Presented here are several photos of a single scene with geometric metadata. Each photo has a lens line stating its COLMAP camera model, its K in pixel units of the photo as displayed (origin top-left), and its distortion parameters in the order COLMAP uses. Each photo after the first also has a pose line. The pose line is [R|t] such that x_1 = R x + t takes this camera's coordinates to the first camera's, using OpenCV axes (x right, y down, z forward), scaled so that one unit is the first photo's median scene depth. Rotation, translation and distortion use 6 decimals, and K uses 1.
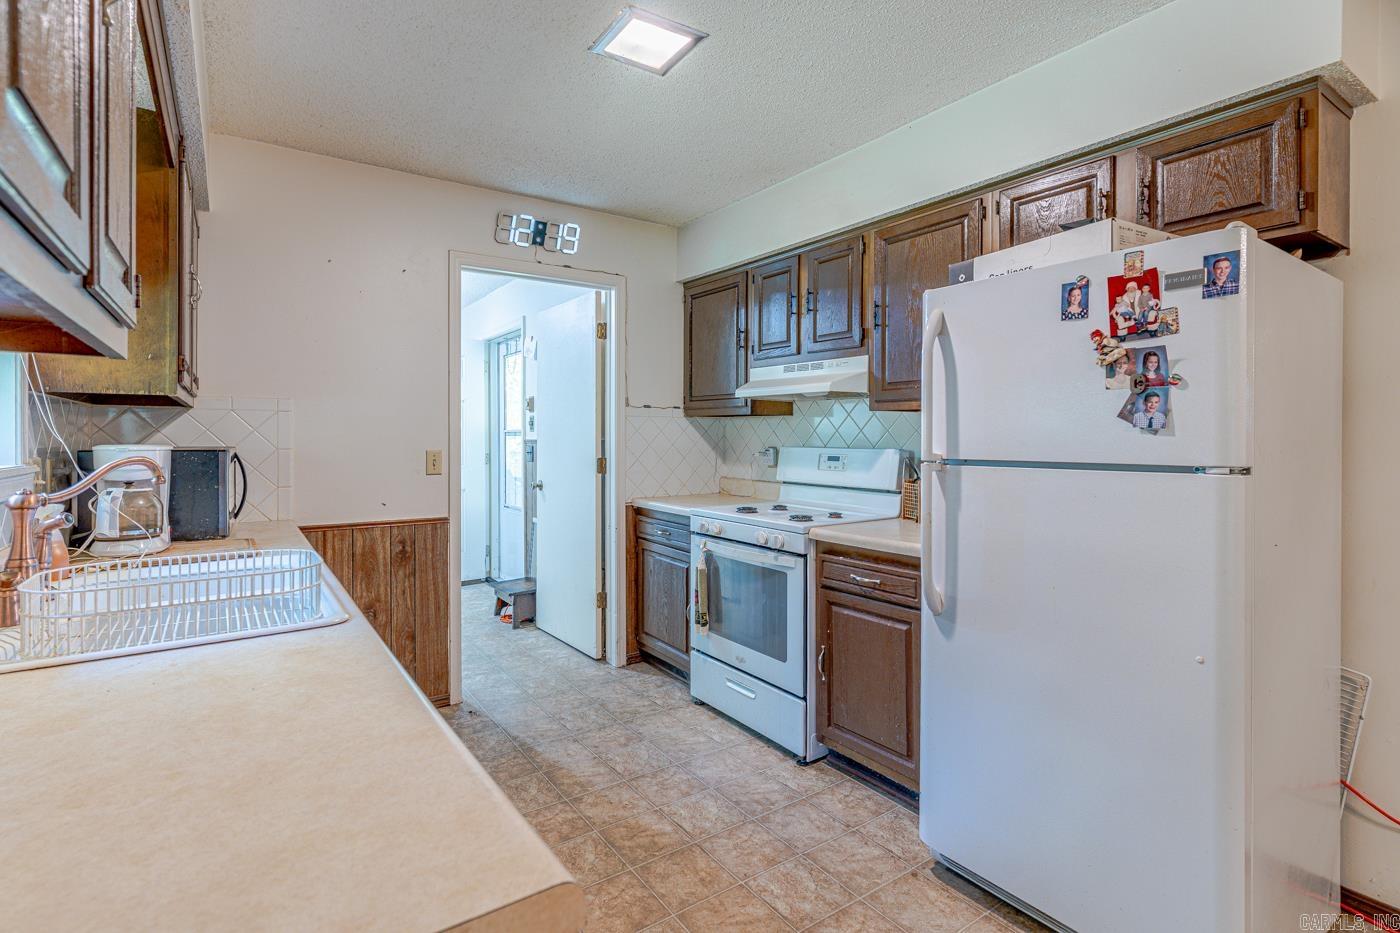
lens RADIAL K [[672.8, 0, 684.7], [0, 672.8, 440.3], [0, 0, 1]] dist [0.000582, 0.000116]
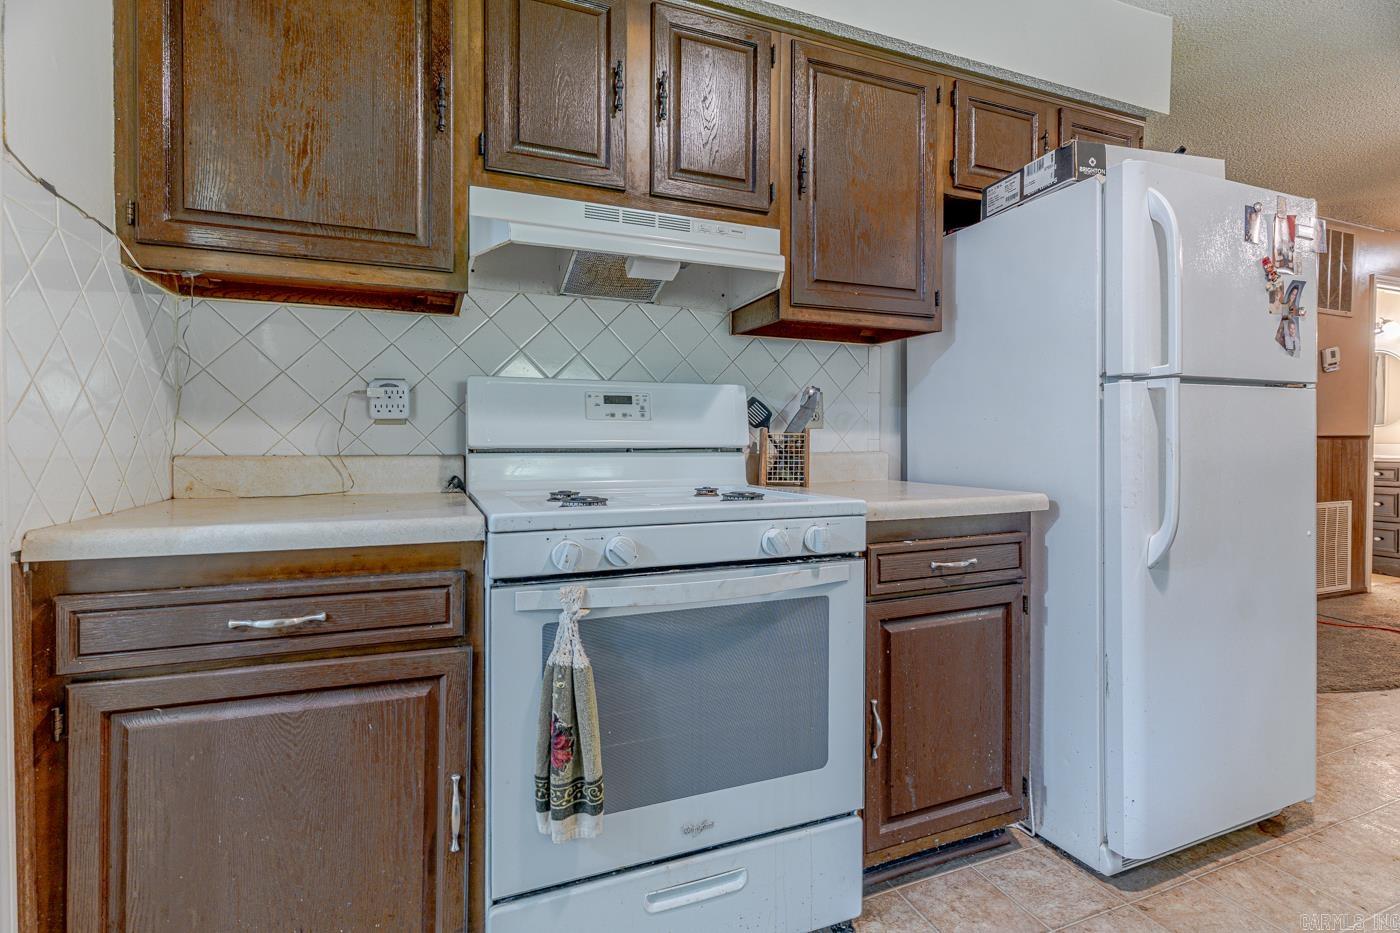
lens RADIAL K [[667.9, 0, 703.3], [0, 667.9, 450.1], [0, 0, 1]] dist [0.001692, 0.000882]
pose [[0.204739, -0.014036, 0.978716, -0.330694], [0.006605, 0.999894, 0.012959, 0.066218], [-0.978794, 0.003811, 0.204810, 0.862689]]
